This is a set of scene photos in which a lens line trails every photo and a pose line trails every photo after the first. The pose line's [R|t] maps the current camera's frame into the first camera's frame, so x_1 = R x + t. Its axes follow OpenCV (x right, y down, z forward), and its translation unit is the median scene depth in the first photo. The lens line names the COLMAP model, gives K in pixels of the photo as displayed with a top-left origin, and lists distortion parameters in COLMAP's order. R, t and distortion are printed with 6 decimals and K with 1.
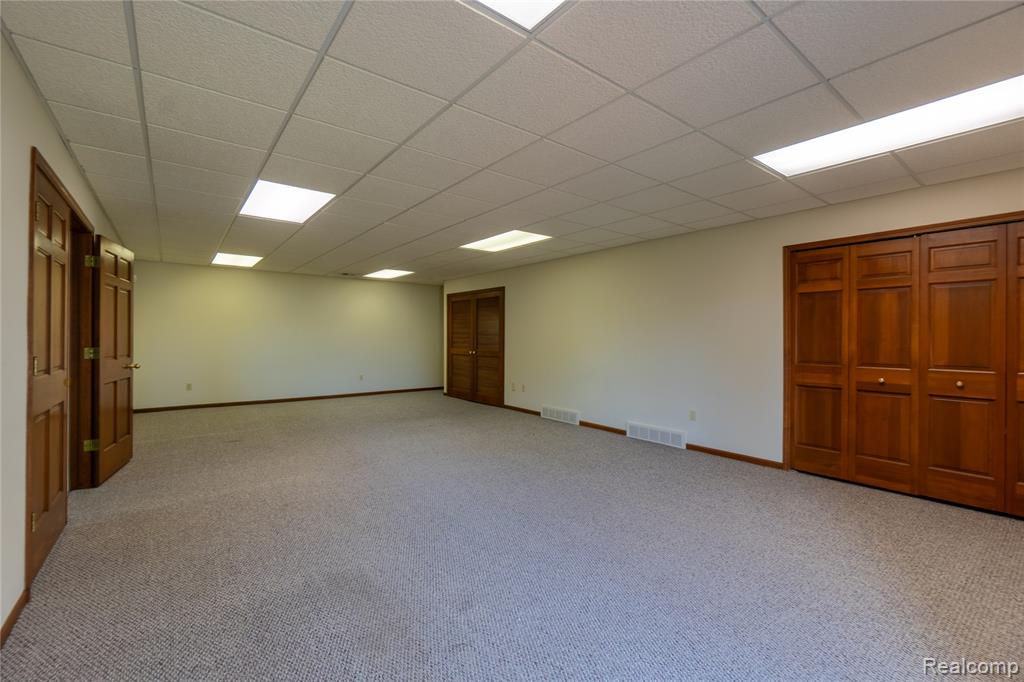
lens RADIAL K [[440.6, 0, 515.2], [0, 440.6, 336.1], [0, 0, 1]] dist [-0.005287, 0.000520]
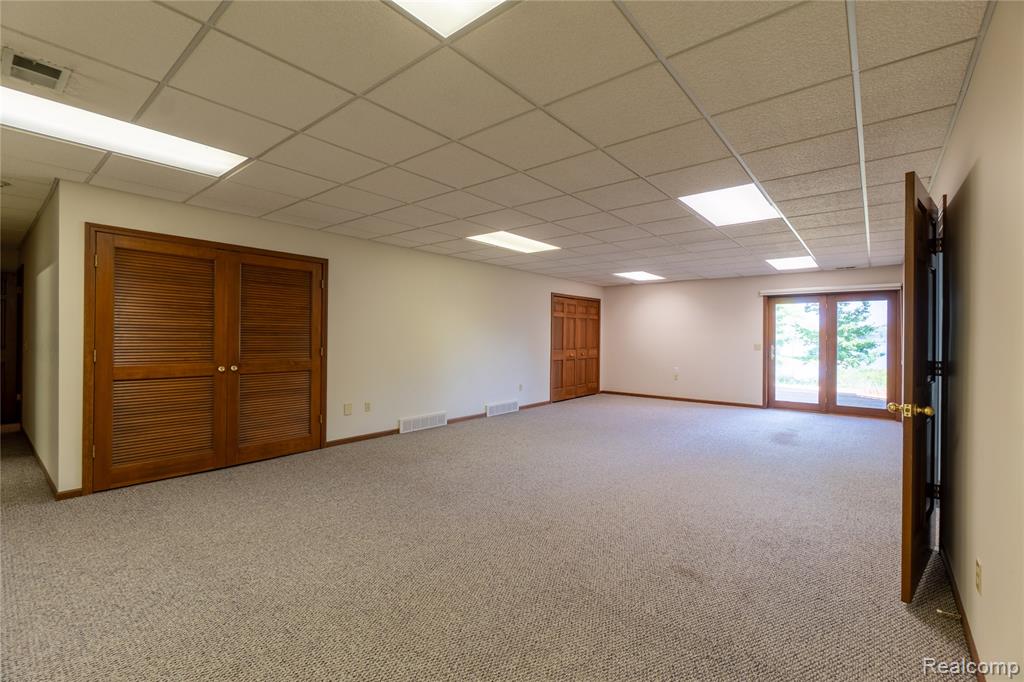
lens RADIAL K [[440.6, 0, 515.2], [0, 440.6, 336.1], [0, 0, 1]] dist [-0.005287, 0.000520]
pose [[-0.219901, -0.014133, 0.975420, -1.039751], [-0.020131, 0.999748, 0.009947, -0.017566], [-0.975314, -0.017449, -0.220130, 1.269714]]
